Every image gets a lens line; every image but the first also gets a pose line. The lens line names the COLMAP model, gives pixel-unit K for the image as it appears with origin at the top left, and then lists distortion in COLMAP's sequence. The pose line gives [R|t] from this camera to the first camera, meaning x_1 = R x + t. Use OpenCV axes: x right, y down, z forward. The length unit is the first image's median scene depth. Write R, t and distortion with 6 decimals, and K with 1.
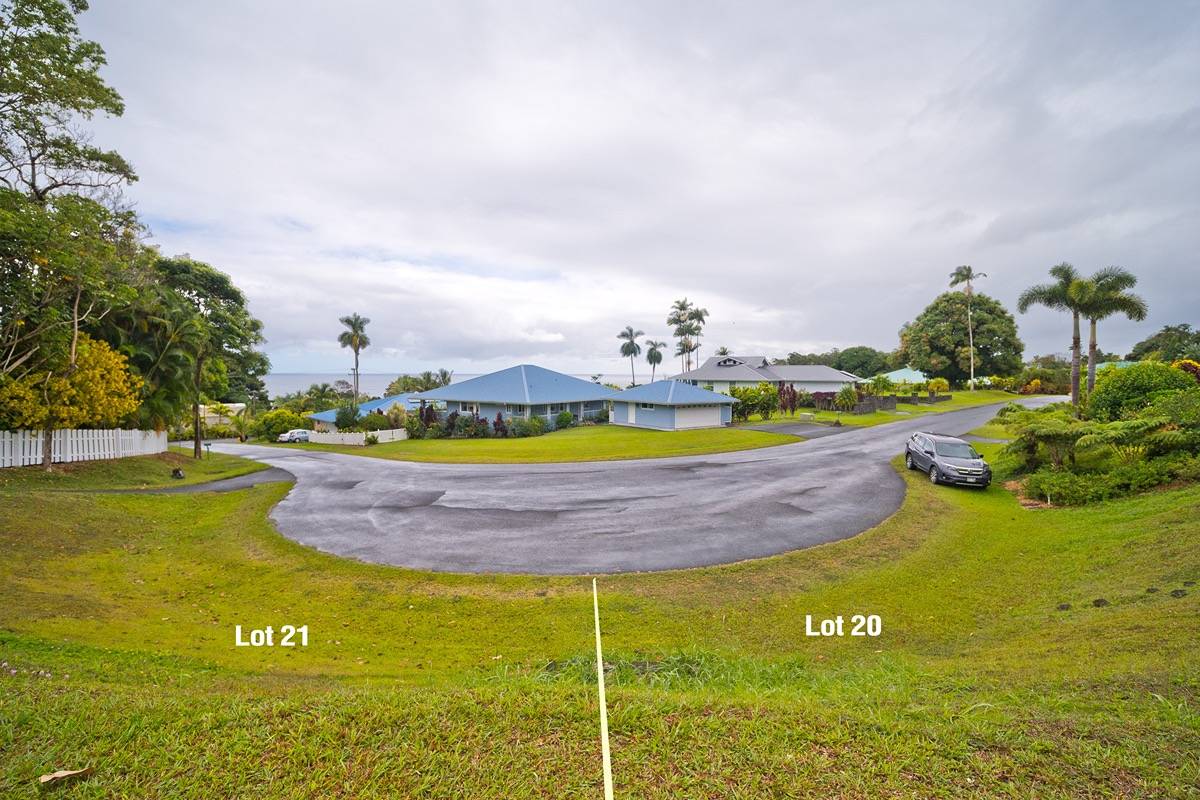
lens RADIAL K [[539.8, 0, 602.9], [0, 539.8, 405.8], [0, 0, 1]] dist [-0.019912, 0.000341]
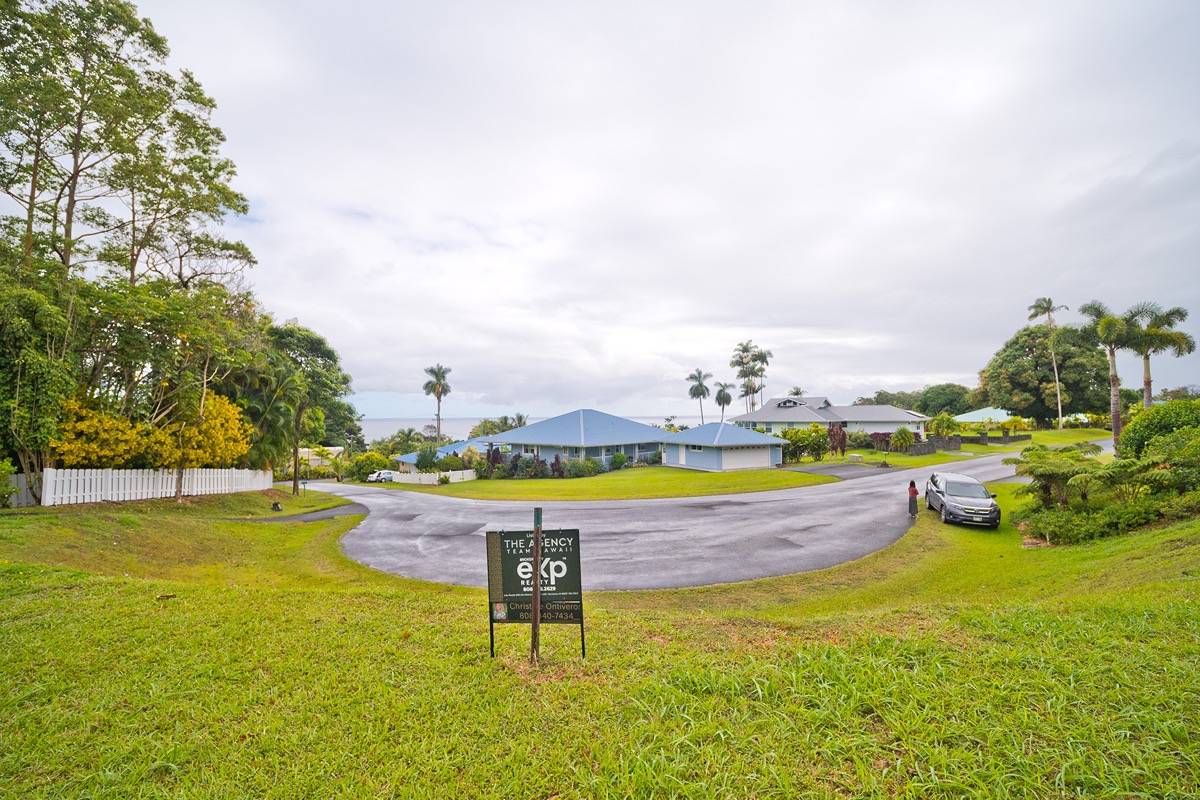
lens RADIAL K [[539.8, 0, 605.8], [0, 539.8, 404.9], [0, 0, 1]] dist [-0.019912, 0.000341]
pose [[0.990035, -0.015162, -0.140005, 0.096140], [0.004031, 0.996831, -0.079452, -0.000199], [0.140766, 0.078096, 0.986958, -0.088007]]
